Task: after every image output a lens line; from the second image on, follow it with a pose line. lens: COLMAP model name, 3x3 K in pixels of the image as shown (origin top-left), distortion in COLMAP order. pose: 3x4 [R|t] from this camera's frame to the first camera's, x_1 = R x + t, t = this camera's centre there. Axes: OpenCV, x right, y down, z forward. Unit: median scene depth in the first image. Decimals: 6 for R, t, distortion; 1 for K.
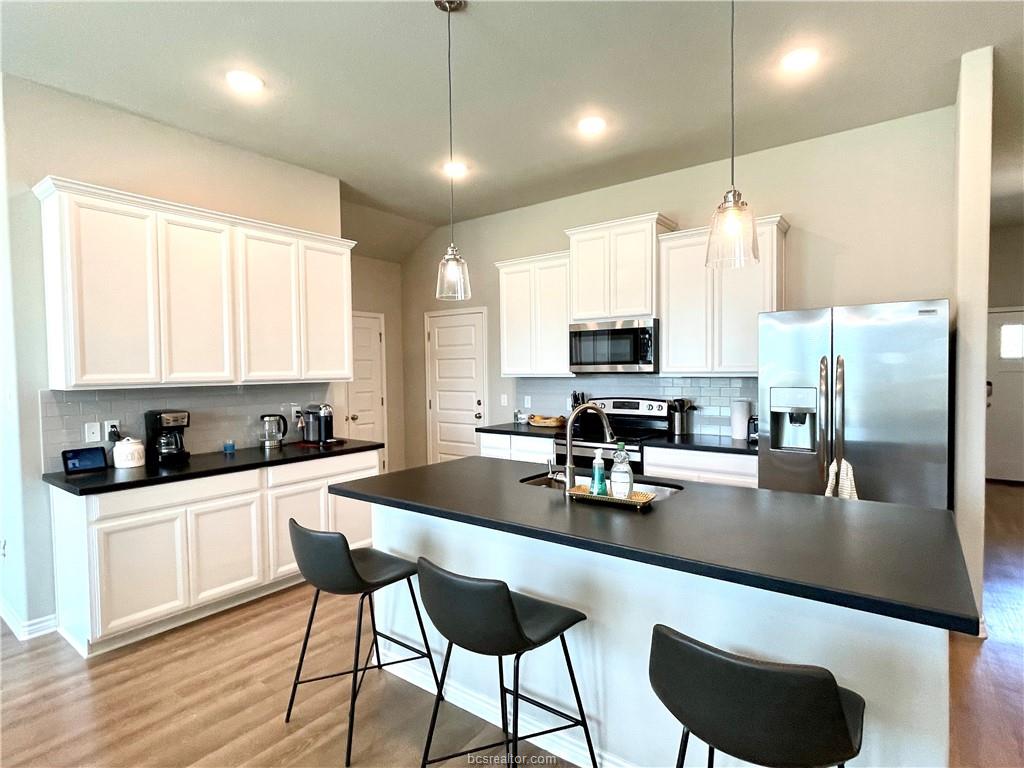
lens RADIAL K [[533.7, 0, 512.0], [0, 533.7, 384.0], [0, 0, 1]] dist [-0.000044, -0.000020]
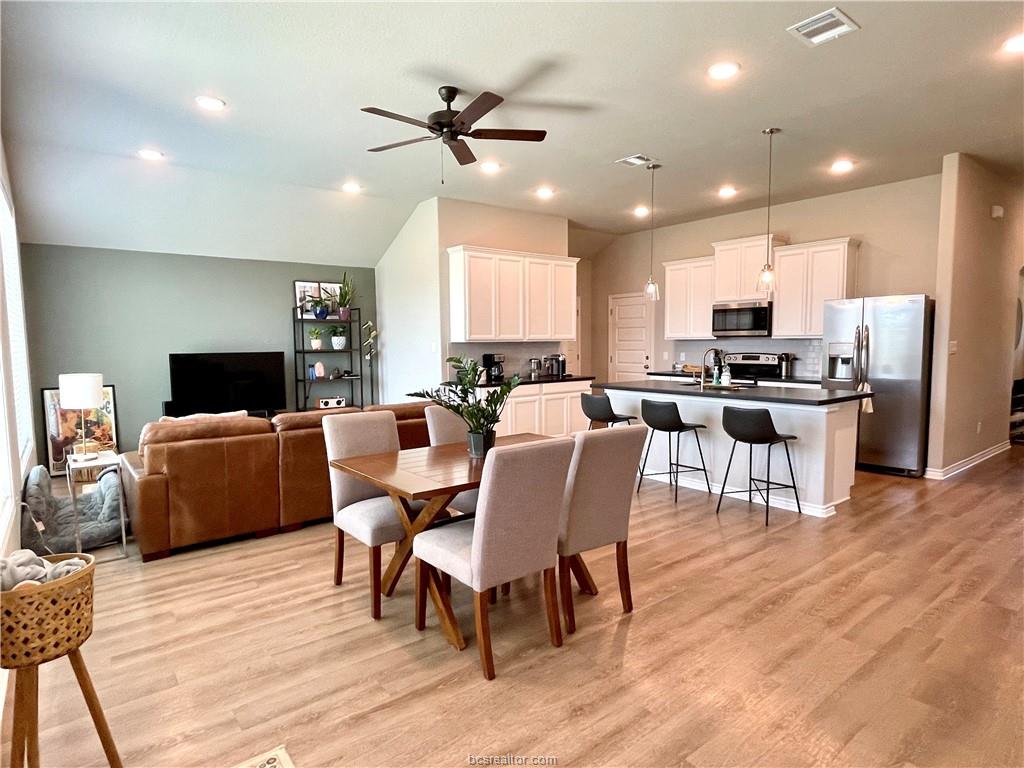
lens RADIAL K [[576.0, 0, 512.0], [0, 576.0, 384.0], [0, 0, 1]] dist [0.036158, -0.000142]
pose [[0.968174, 0.022253, -0.249287, -0.034486], [-0.009881, 0.998661, 0.050771, 0.041169], [0.250083, -0.046692, 0.967098, -0.845844]]
